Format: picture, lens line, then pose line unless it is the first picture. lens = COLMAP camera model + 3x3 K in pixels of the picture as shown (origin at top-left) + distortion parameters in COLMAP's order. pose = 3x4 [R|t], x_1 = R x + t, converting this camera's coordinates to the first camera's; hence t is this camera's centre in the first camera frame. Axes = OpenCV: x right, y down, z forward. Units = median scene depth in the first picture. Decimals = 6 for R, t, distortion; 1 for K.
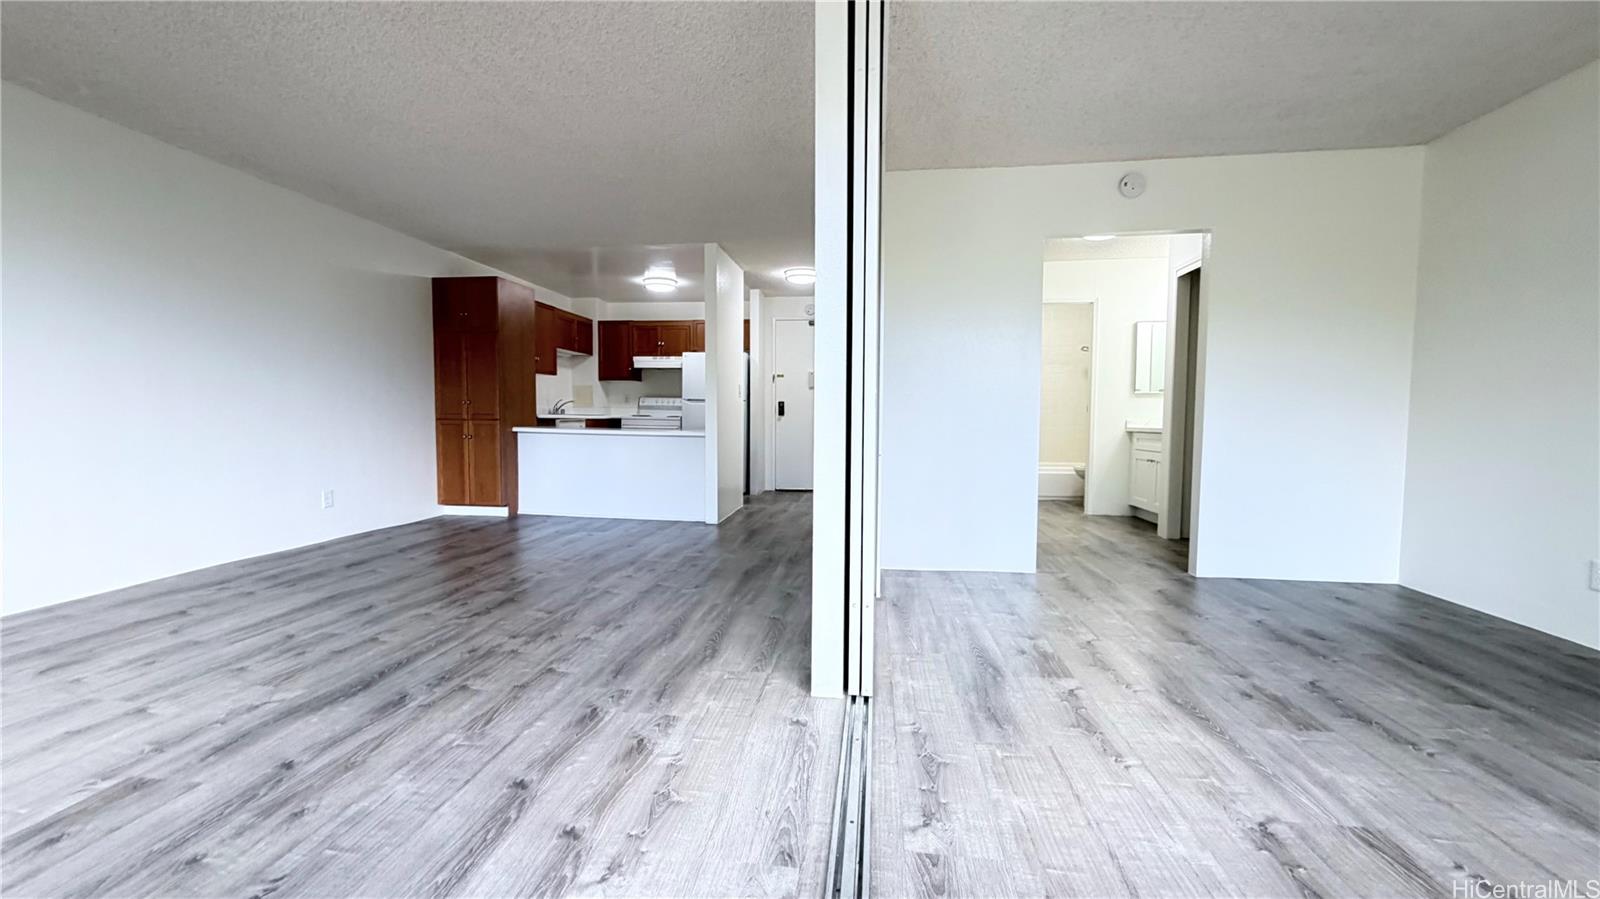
lens RADIAL K [[647.0, 0, 800.0], [0, 647.0, 449.5], [0, 0, 1]] dist [-0.000337, 0.000106]
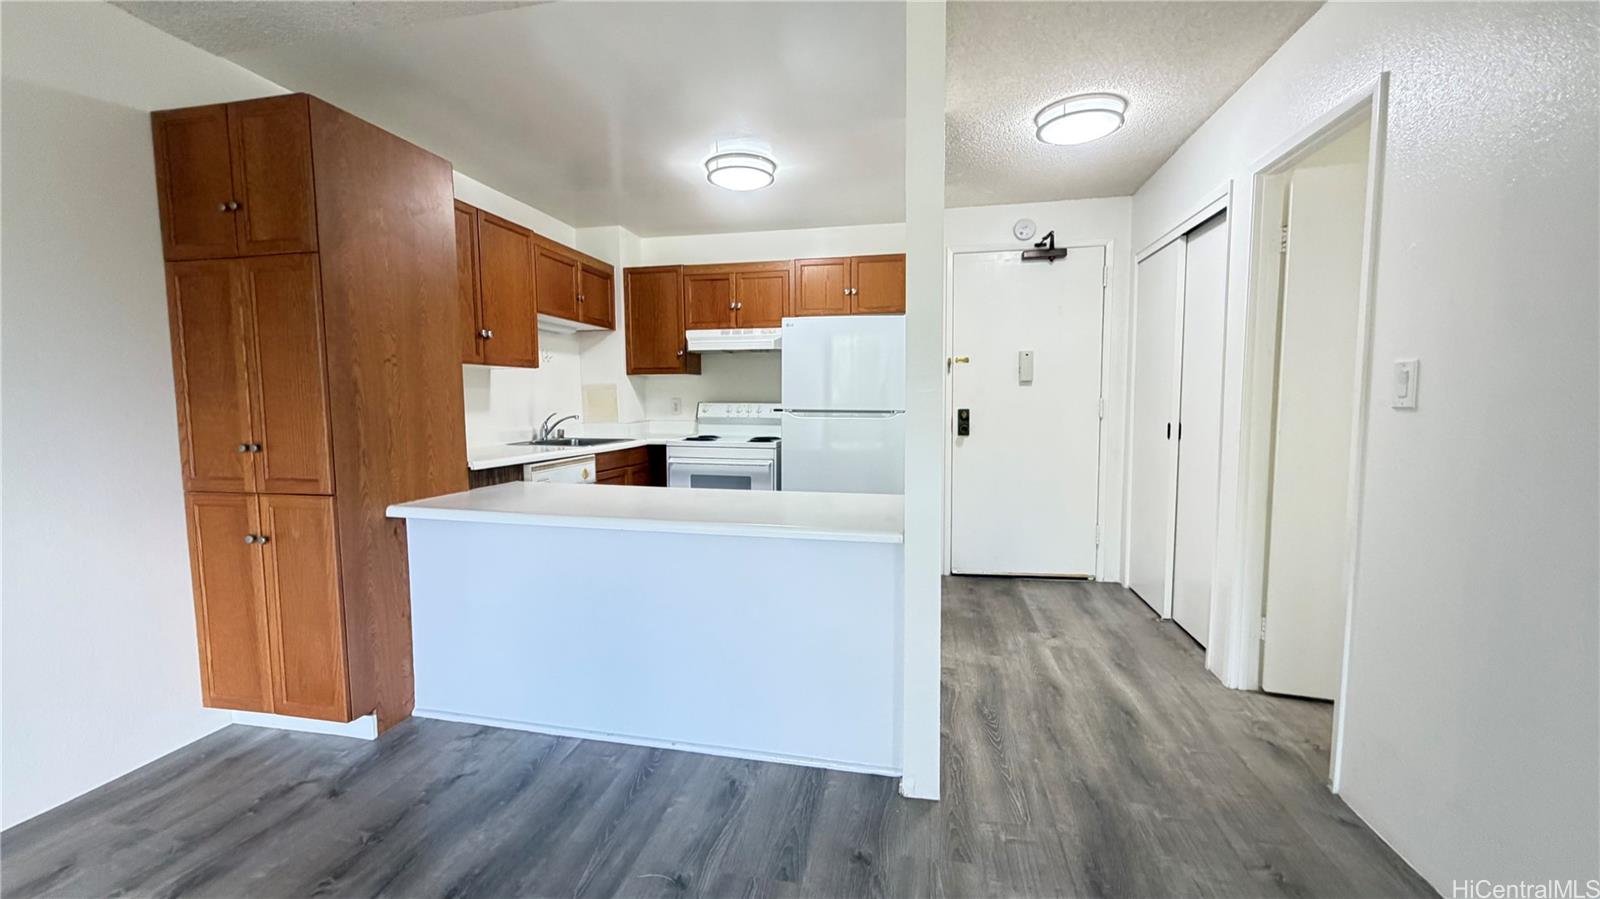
lens RADIAL K [[647.0, 0, 800.0], [0, 647.0, 449.5], [0, 0, 1]] dist [-0.000337, 0.000106]
pose [[0.997015, -0.009516, -0.076614, -0.123571], [0.011423, 0.999635, 0.024481, -0.056231], [0.076353, -0.025283, 0.996760, 0.469582]]
